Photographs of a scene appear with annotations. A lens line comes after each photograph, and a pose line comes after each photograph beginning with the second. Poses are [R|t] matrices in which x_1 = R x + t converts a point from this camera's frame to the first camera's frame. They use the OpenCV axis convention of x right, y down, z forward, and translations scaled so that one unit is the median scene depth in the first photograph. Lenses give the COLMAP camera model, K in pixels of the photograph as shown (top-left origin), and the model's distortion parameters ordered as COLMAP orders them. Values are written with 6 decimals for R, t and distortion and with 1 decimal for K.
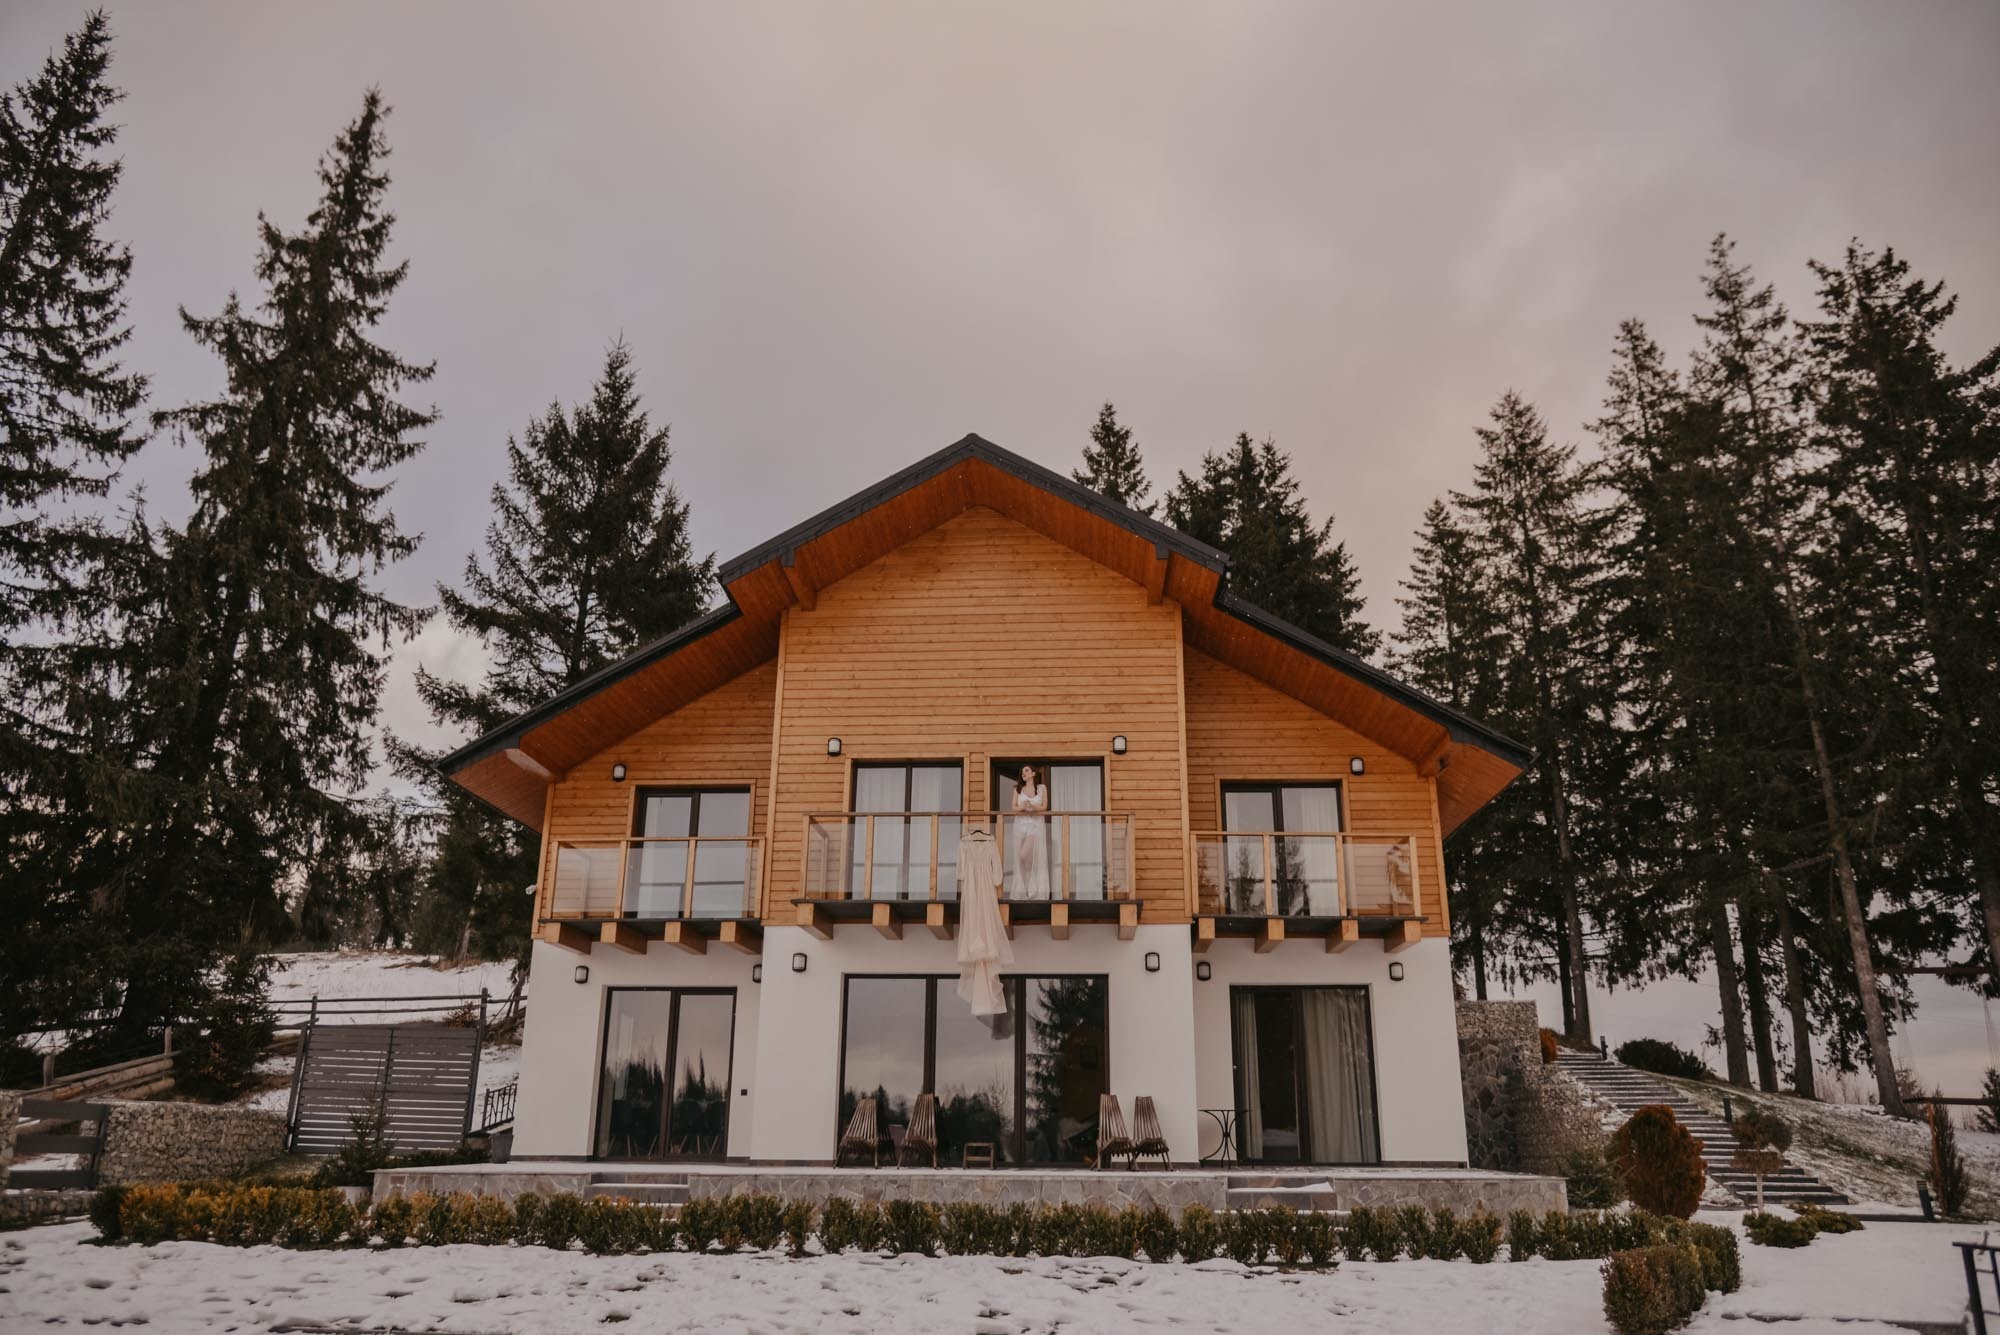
lens RADIAL K [[1325.8, 0, 1000.0], [0, 1325.8, 667.5], [0, 0, 1]] dist [-0.046913, 0.001106]
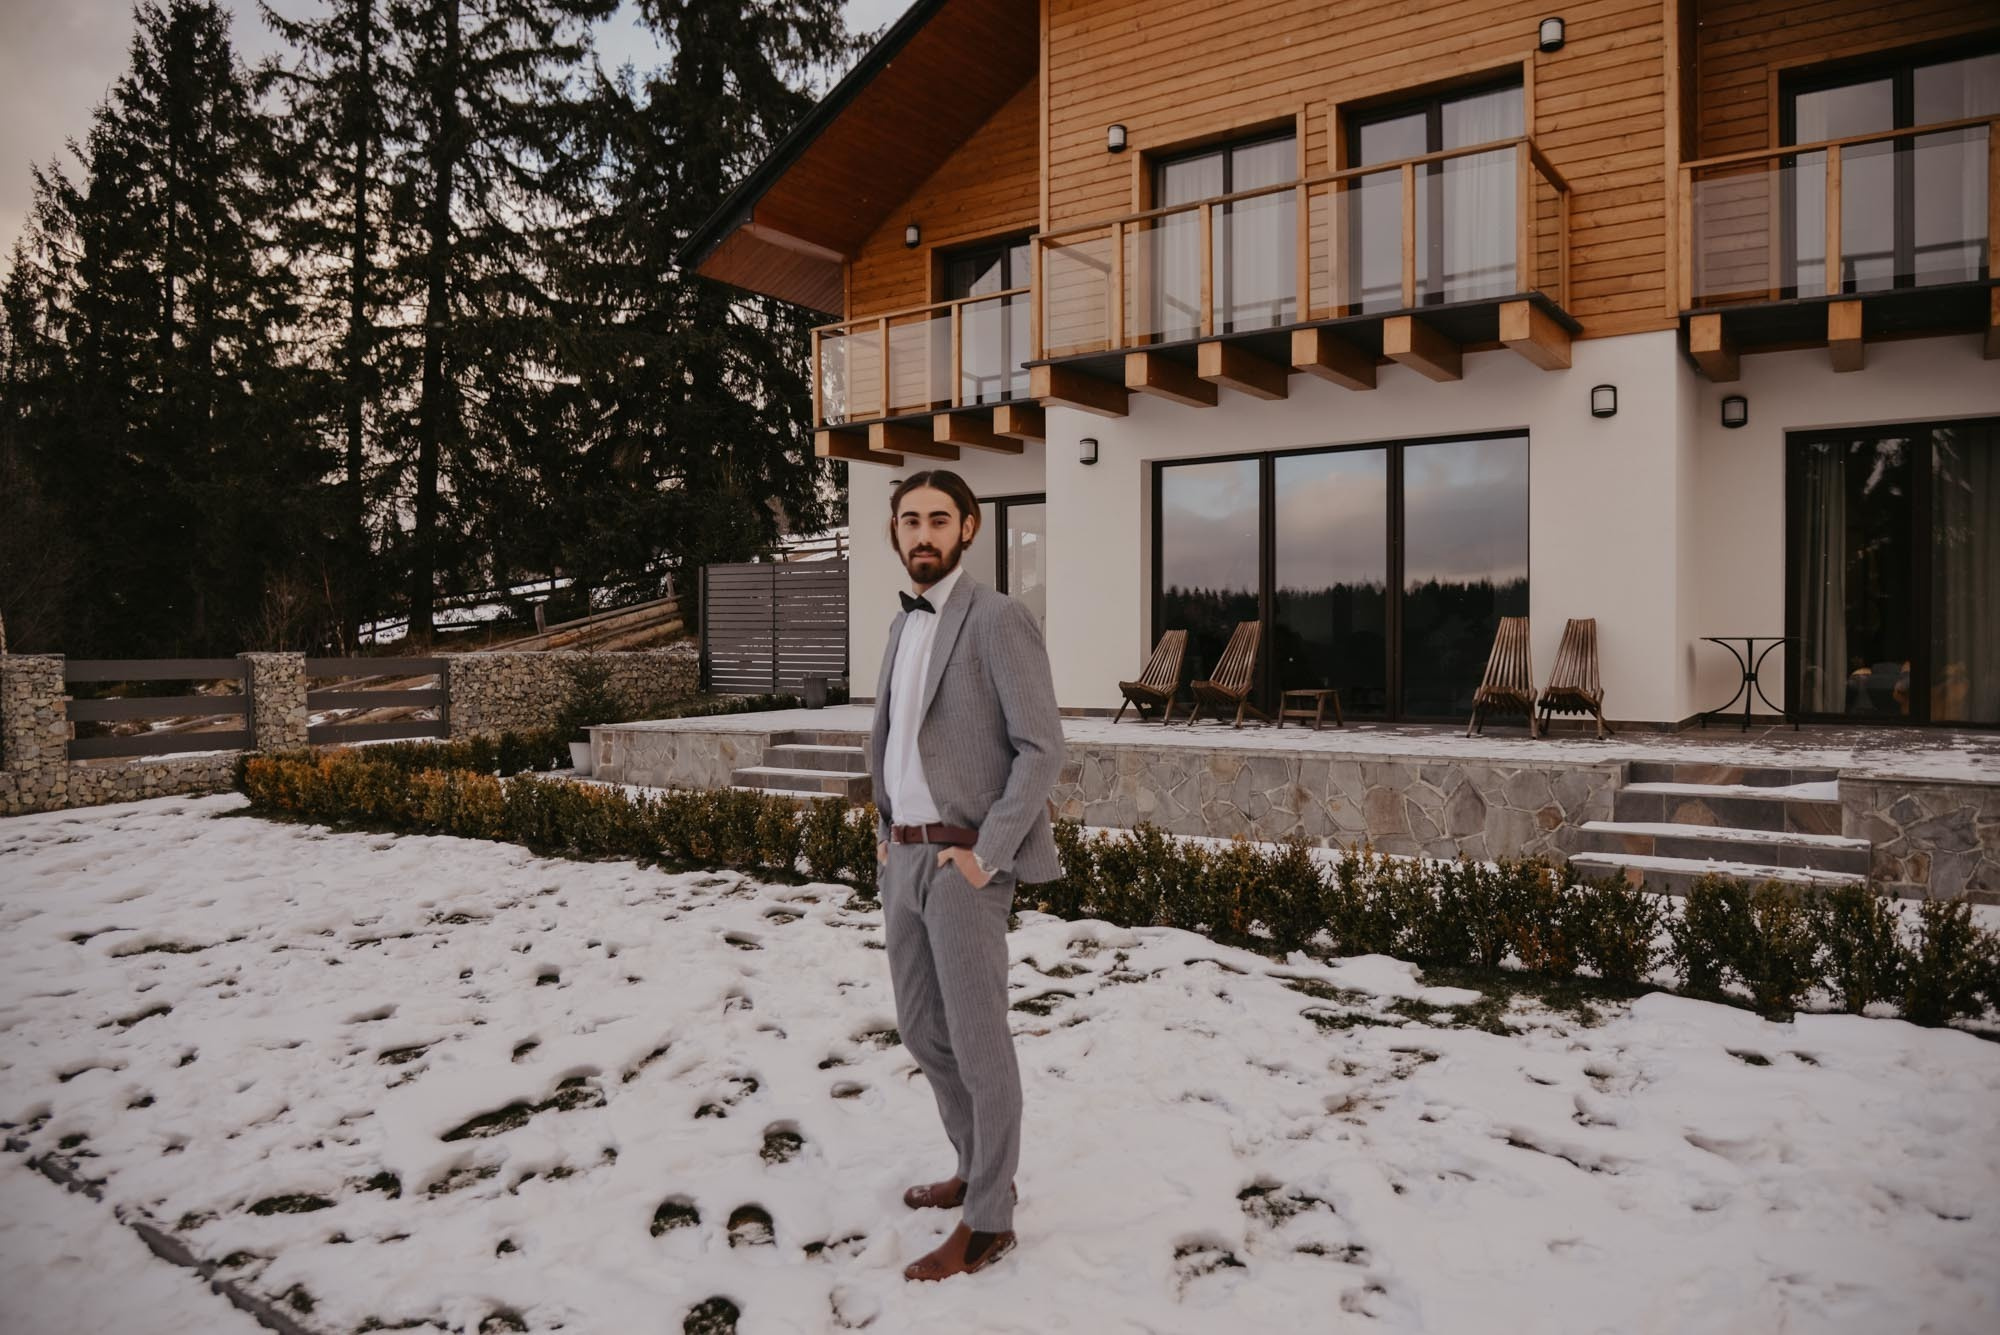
lens RADIAL K [[1325.8, 0, 1000.0], [0, 1325.8, 667.5], [0, 0, 1]] dist [-0.046913, 0.001106]
pose [[0.853922, -0.000853, -0.520401, 0.179772], [0.185940, 0.934488, 0.303577, 0.099434], [0.486049, -0.355995, 0.798138, 0.336171]]
